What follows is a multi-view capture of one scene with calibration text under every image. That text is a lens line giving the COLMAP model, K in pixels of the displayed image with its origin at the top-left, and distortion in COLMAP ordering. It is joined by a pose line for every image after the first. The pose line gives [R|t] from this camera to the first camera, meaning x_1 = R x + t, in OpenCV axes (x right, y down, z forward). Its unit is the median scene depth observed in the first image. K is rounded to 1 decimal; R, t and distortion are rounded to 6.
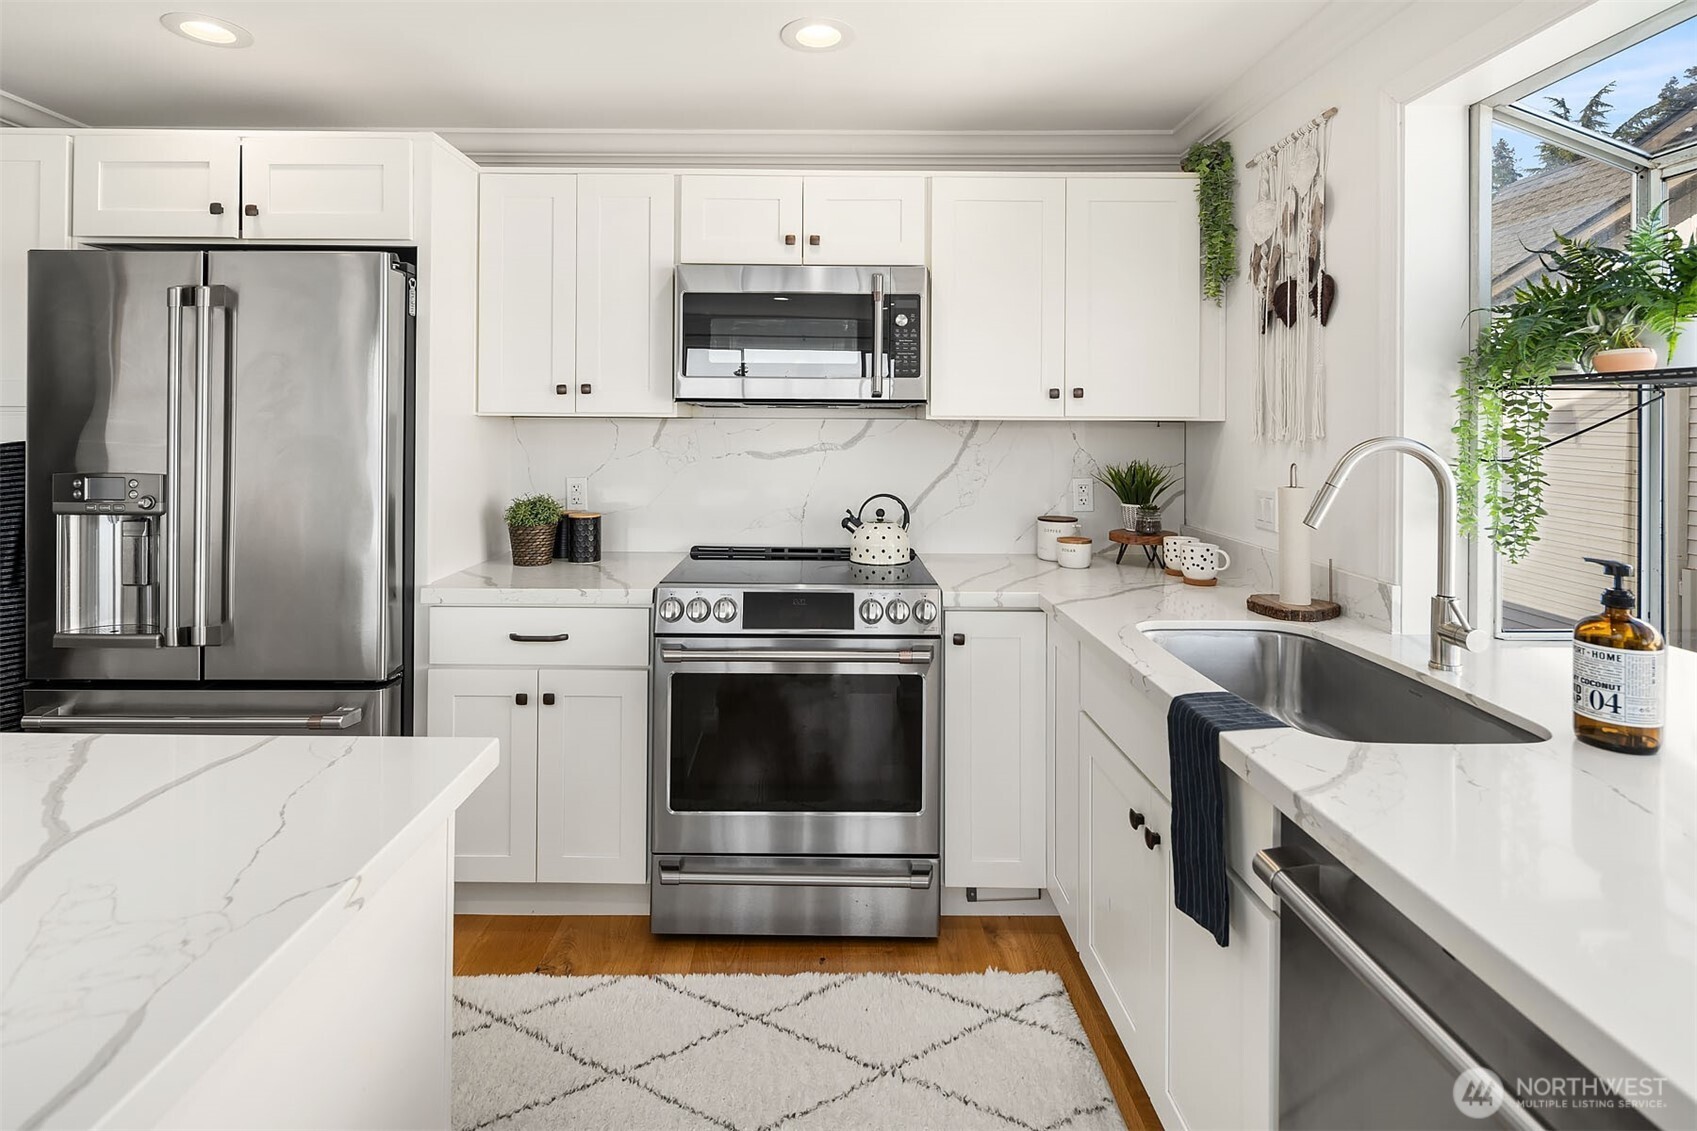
lens RADIAL K [[844.9, 0, 820.2], [0, 844.9, 425.3], [0, 0, 1]] dist [0.005966, -0.004453]
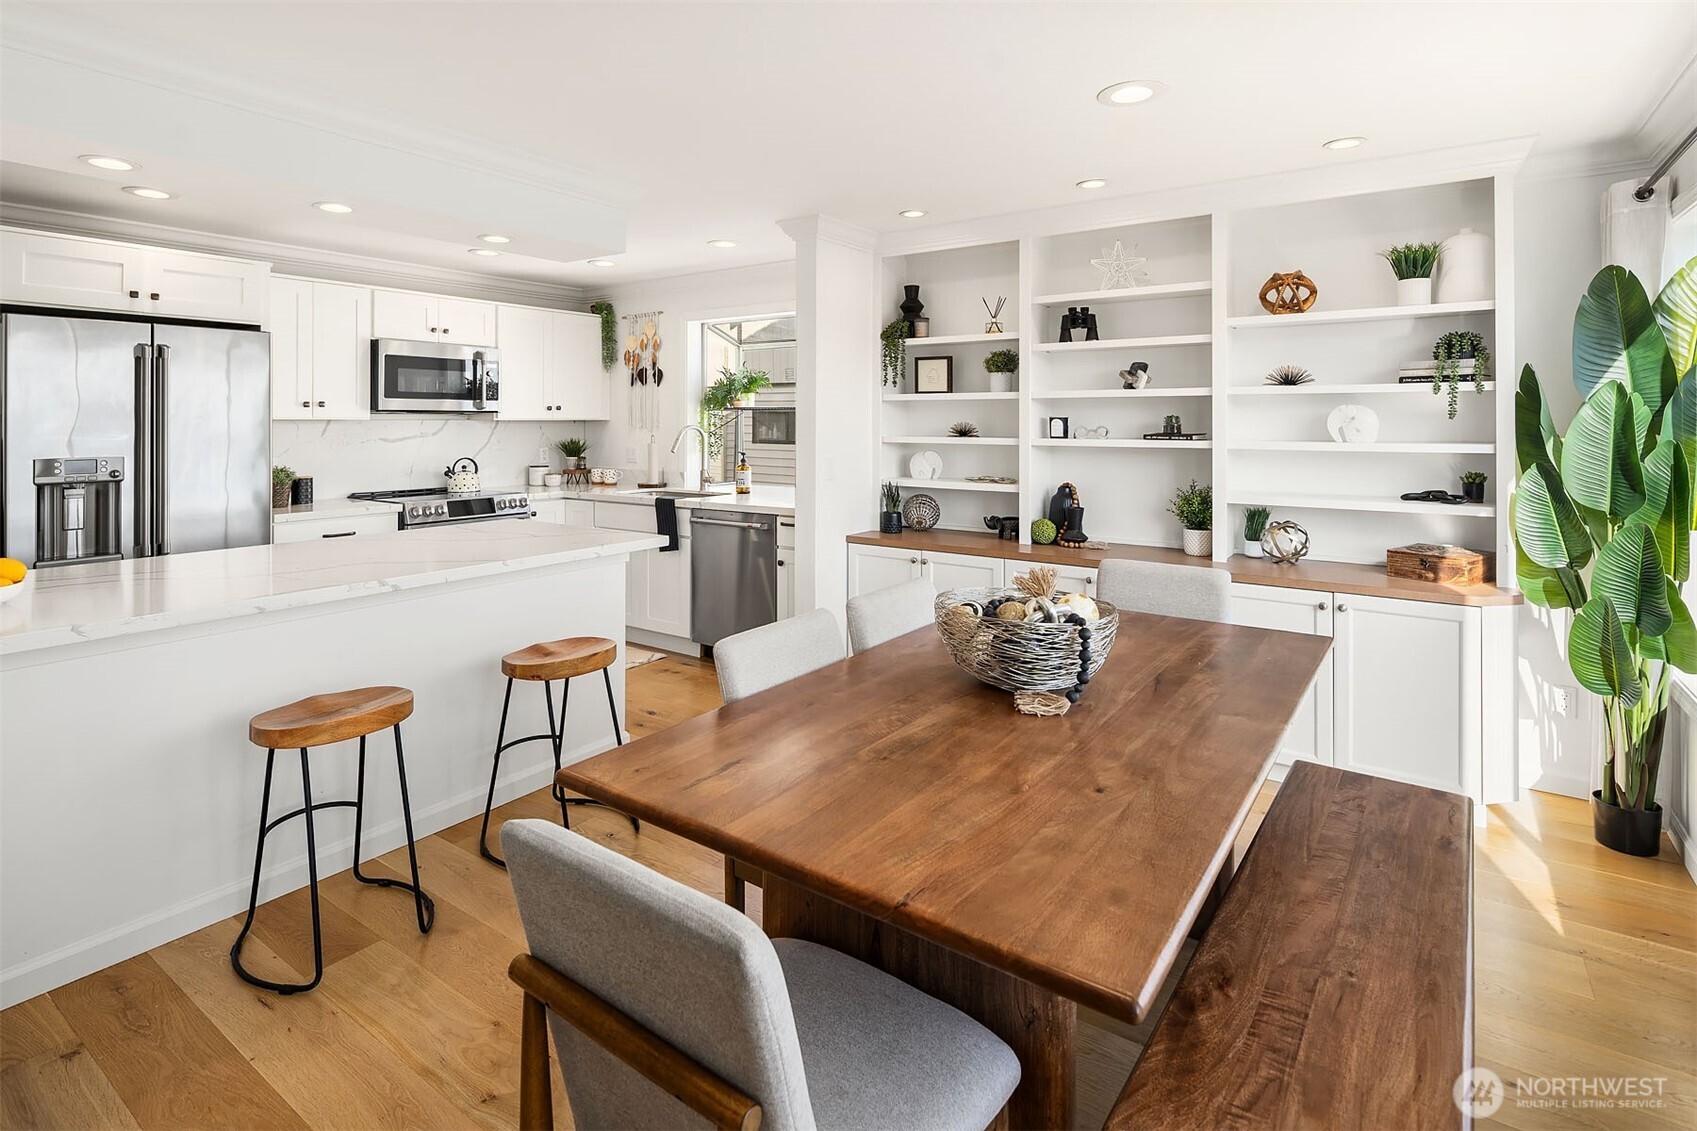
lens RADIAL K [[844.9, 0, 853.1], [0, 844.9, 417.7], [0, 0, 1]] dist [0.005966, -0.004453]
pose [[0.568823, -0.003968, 0.822451, -1.250851], [0.004136, 0.999990, 0.001964, -0.015386], [-0.822450, 0.002285, 0.568833, -1.054646]]
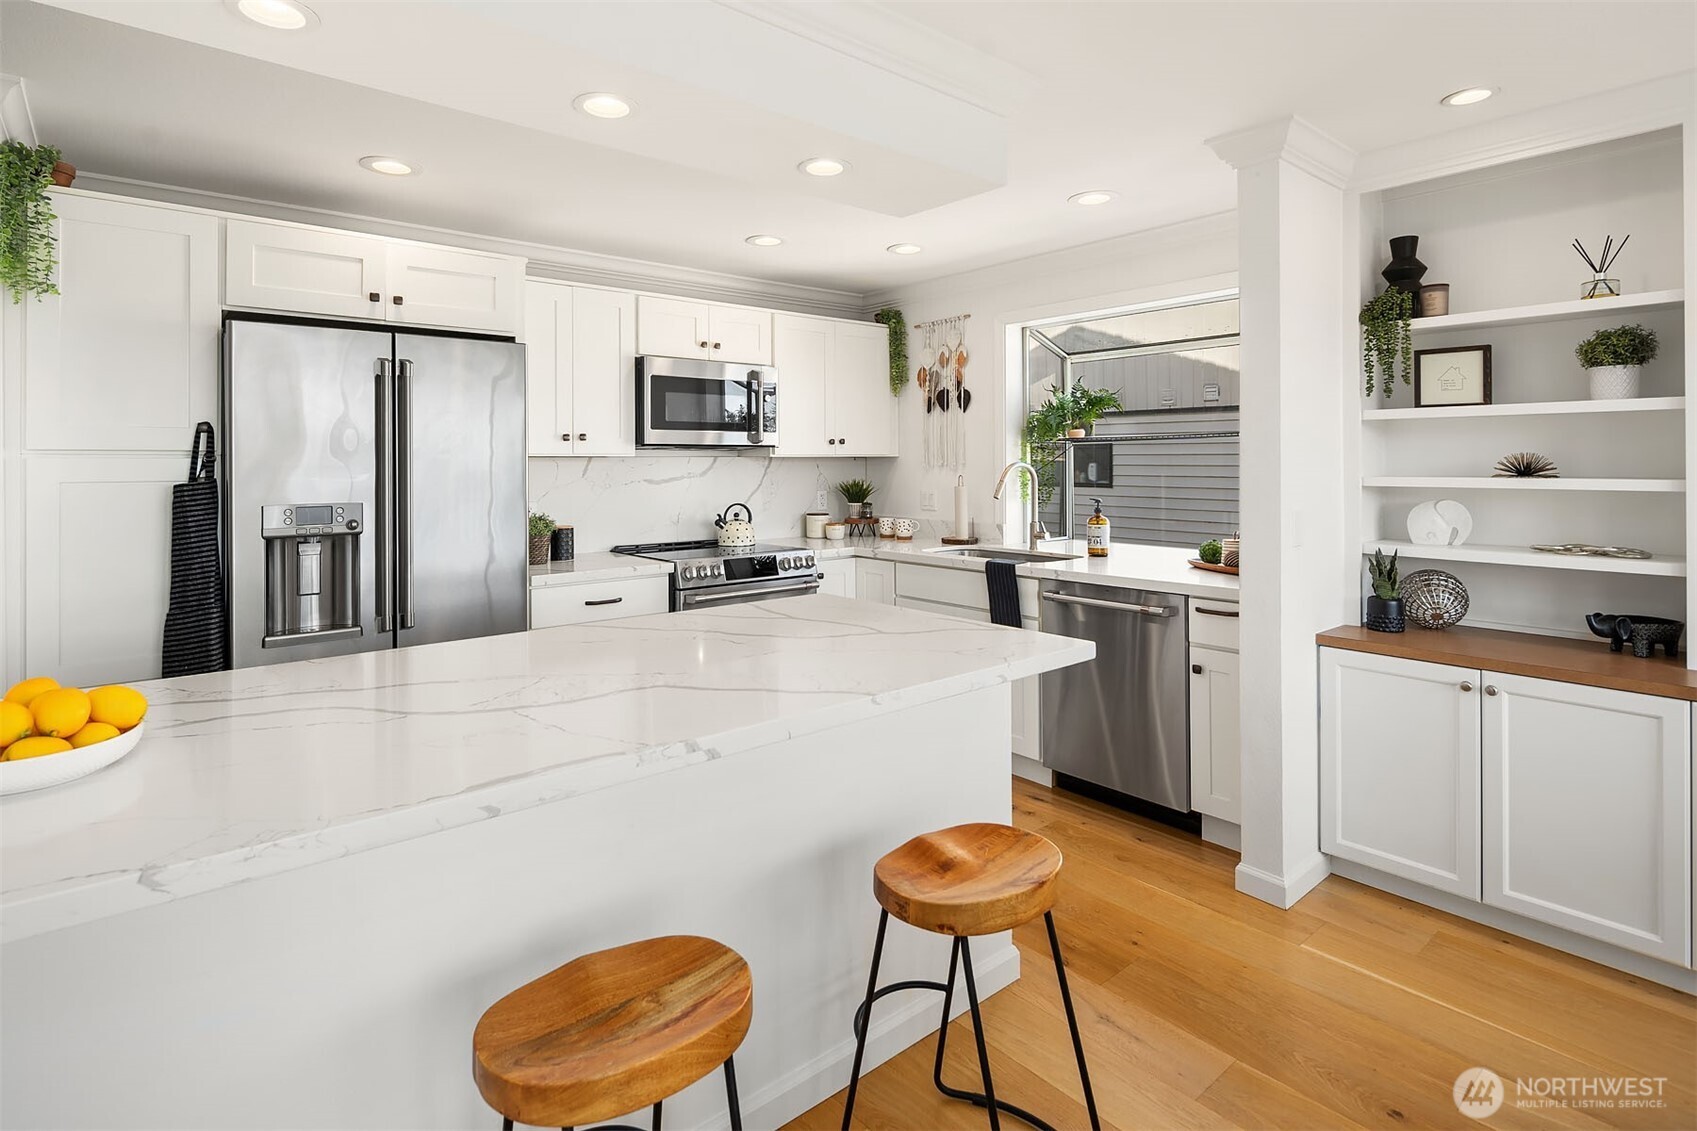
lens RADIAL K [[844.9, 0, 814.2], [0, 844.9, 457.3], [0, 0, 1]] dist [0.005966, -0.004453]
pose [[0.778961, -0.007394, 0.627028, -0.988406], [0.011207, 0.999935, -0.002131, -0.001647], [-0.626972, 0.008687, 0.778994, -0.418548]]
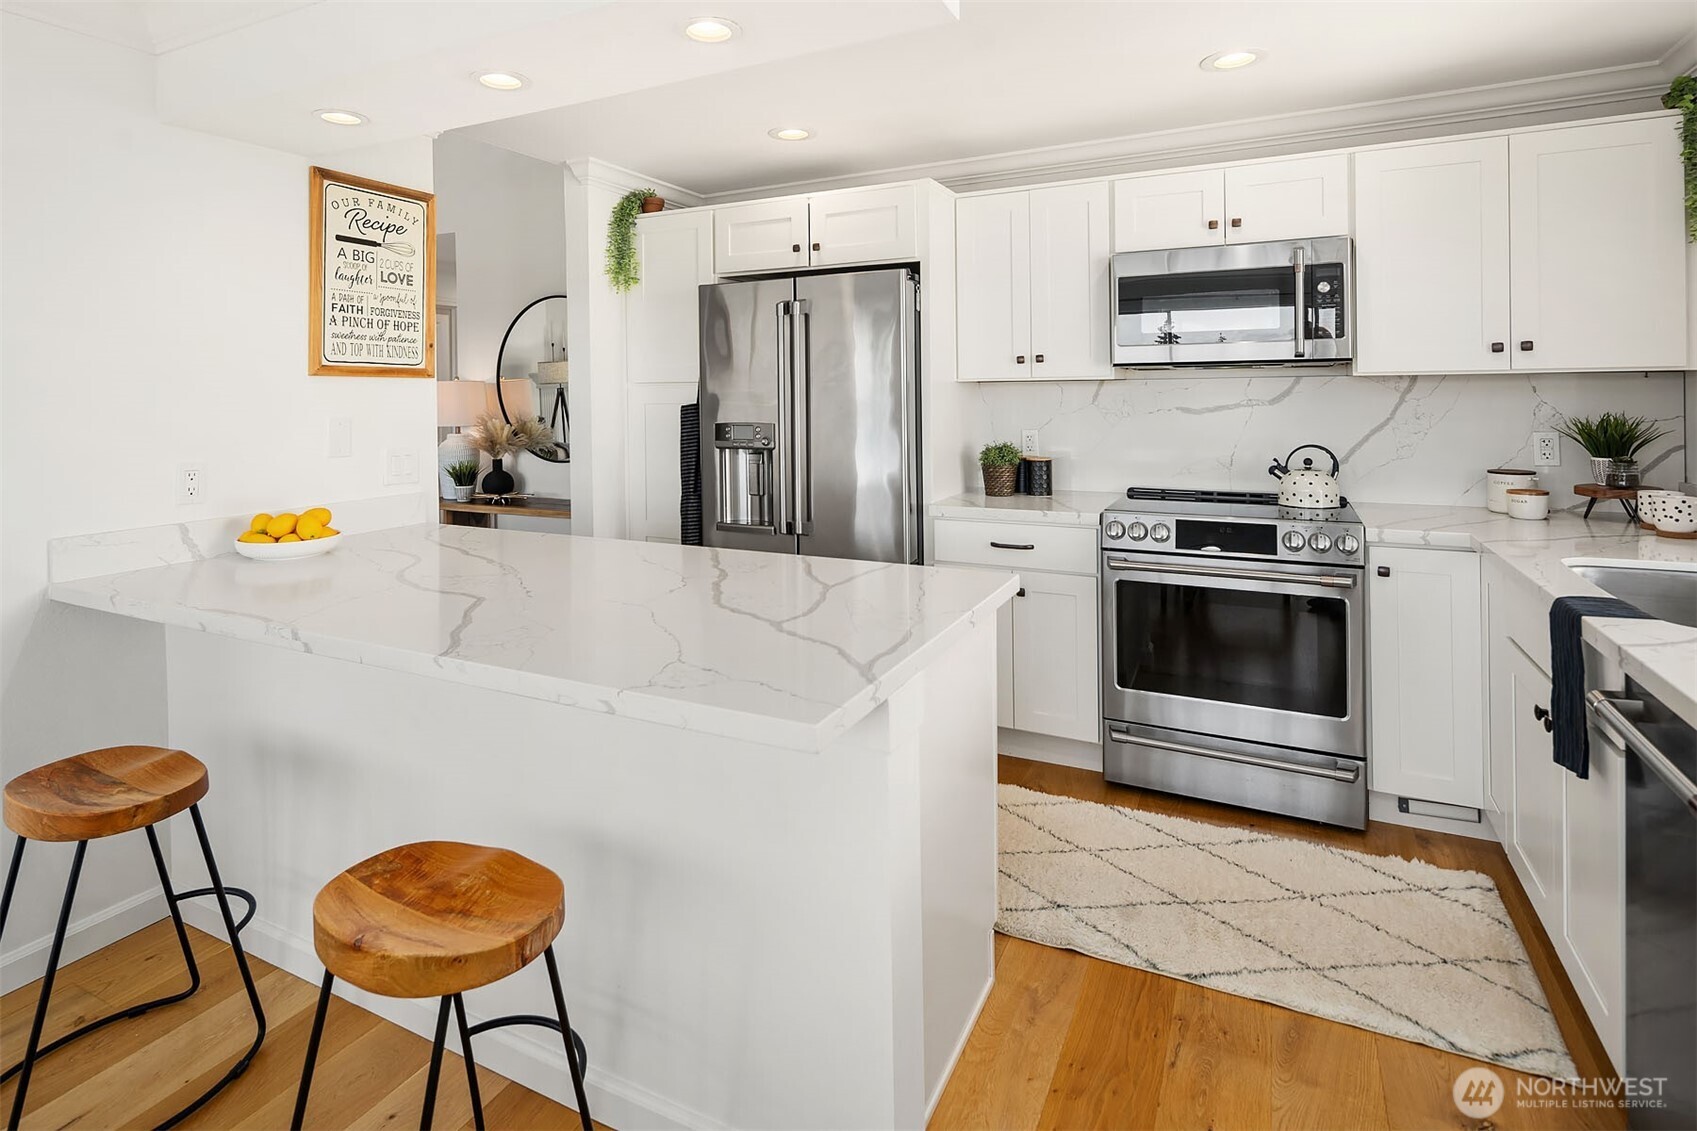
lens RADIAL K [[844.9, 0, 837.5], [0, 844.9, 390.9], [0, 0, 1]] dist [0.005966, -0.004453]
pose [[0.892706, -0.017327, -0.450306, 0.026683], [0.017670, 0.999838, -0.003442, 0.005019], [0.450292, -0.004885, 0.892868, -0.312561]]
